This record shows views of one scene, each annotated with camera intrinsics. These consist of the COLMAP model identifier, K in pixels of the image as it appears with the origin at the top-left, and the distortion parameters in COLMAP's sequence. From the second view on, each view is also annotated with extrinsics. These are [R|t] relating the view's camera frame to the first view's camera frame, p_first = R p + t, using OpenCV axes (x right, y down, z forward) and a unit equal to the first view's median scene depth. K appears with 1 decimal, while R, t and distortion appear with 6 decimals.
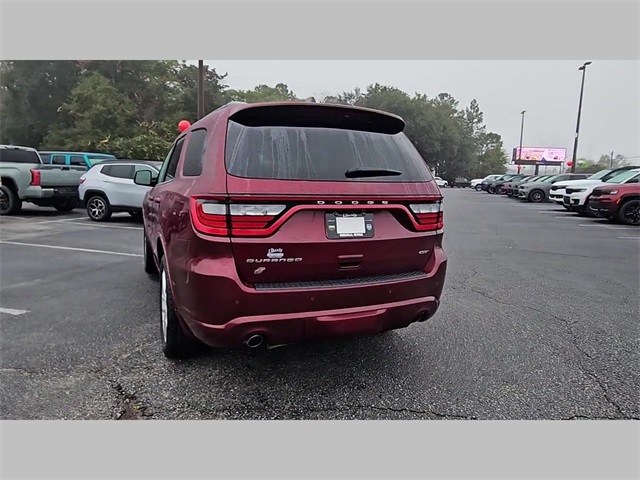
lens RADIAL K [[436.5, 0, 312.6], [0, 436.5, 240.1], [0, 0, 1]] dist [0.011073, -0.009090]
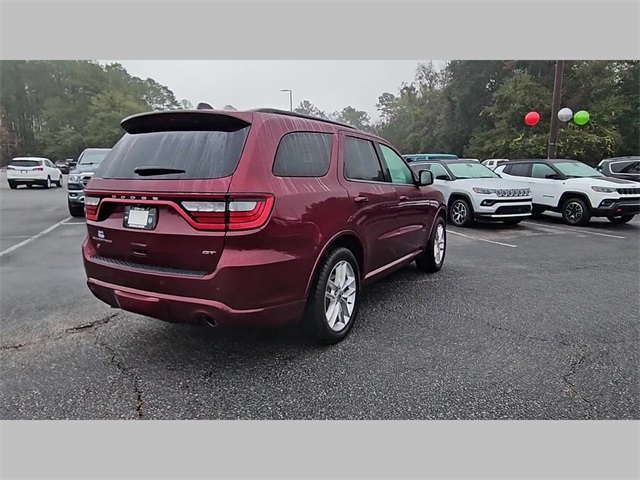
lens RADIAL K [[436.5, 0, 312.4], [0, 436.5, 240.6], [0, 0, 1]] dist [0.011073, -0.009090]
pose [[0.596747, 0.101843, -0.795940, 0.264421], [-0.097998, 0.993738, 0.053679, -0.016632], [0.796423, 0.045968, 0.602991, 0.139966]]
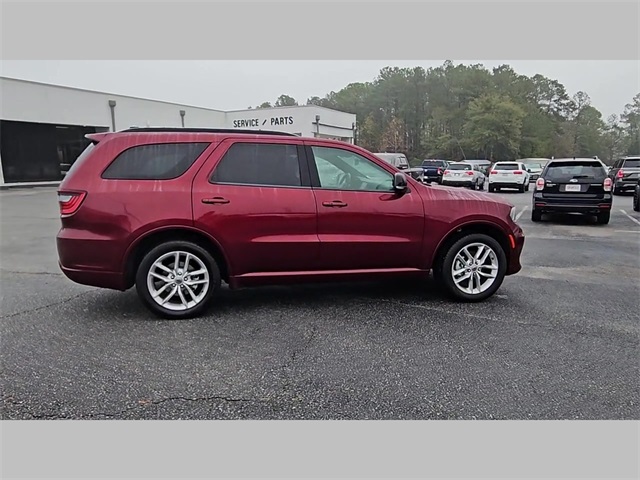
lens RADIAL K [[437.3, 0, 313.9], [0, 437.3, 238.8], [0, 0, 1]] dist [0.013317, -0.011062]
pose [[-0.198314, 0.124053, -0.972256, 0.355553], [-0.141541, 0.977936, 0.153649, -0.065588], [0.969865, 0.168085, -0.176380, 0.483664]]
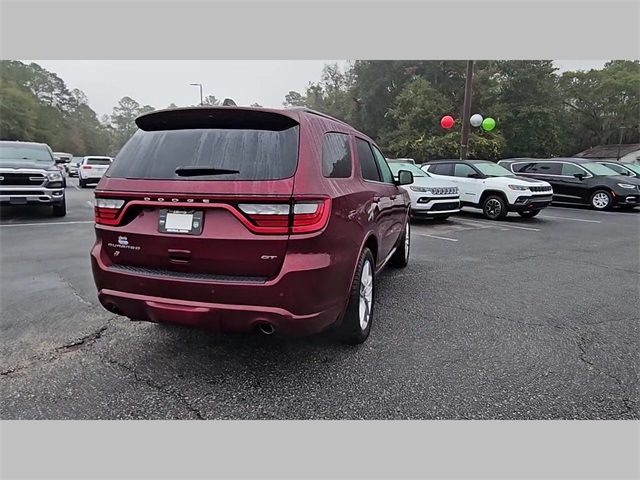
lens RADIAL K [[436.5, 0, 311.2], [0, 436.5, 239.3], [0, 0, 1]] dist [0.011073, -0.009090]
pose [[0.750355, 0.087364, -0.655237, 0.210866], [-0.082770, 0.995844, 0.037992, -0.011965], [0.655833, 0.025727, 0.754468, 0.086204]]
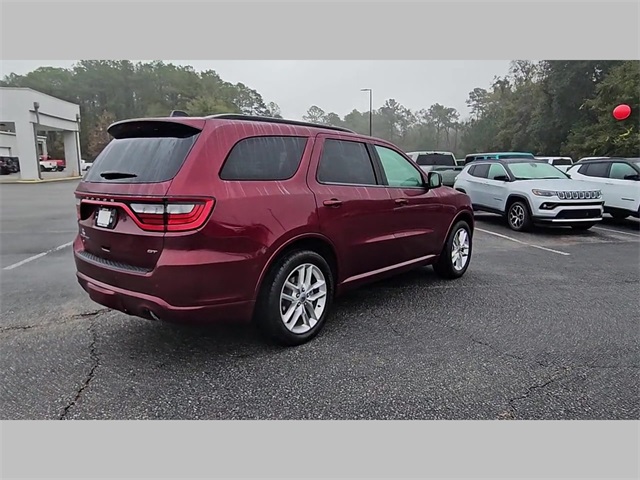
lens RADIAL K [[436.5, 0, 313.7], [0, 436.5, 239.4], [0, 0, 1]] dist [0.011073, -0.009090]
pose [[0.433582, 0.115156, -0.893726, 0.306595], [-0.113853, 0.990853, 0.072436, -0.027164], [0.893893, 0.070347, 0.442727, 0.204209]]
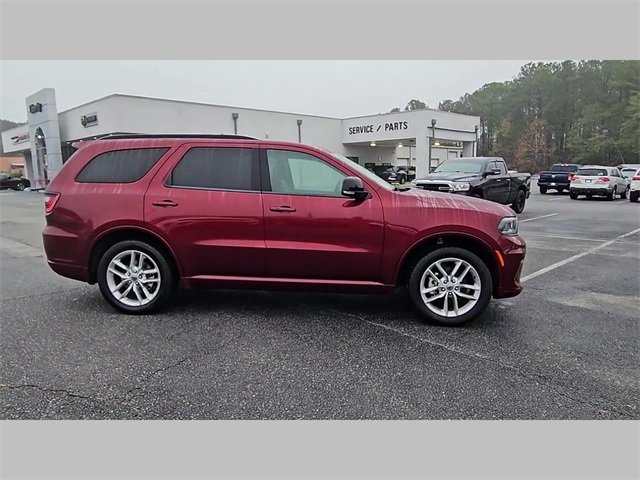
lens RADIAL K [[437.3, 0, 313.8], [0, 437.3, 240.4], [0, 0, 1]] dist [0.013317, -0.011062]
pose [[-0.477762, 0.098681, -0.872929, 0.291170], [-0.134011, 0.973854, 0.183436, -0.082931], [0.868208, 0.204621, -0.452046, 0.611955]]
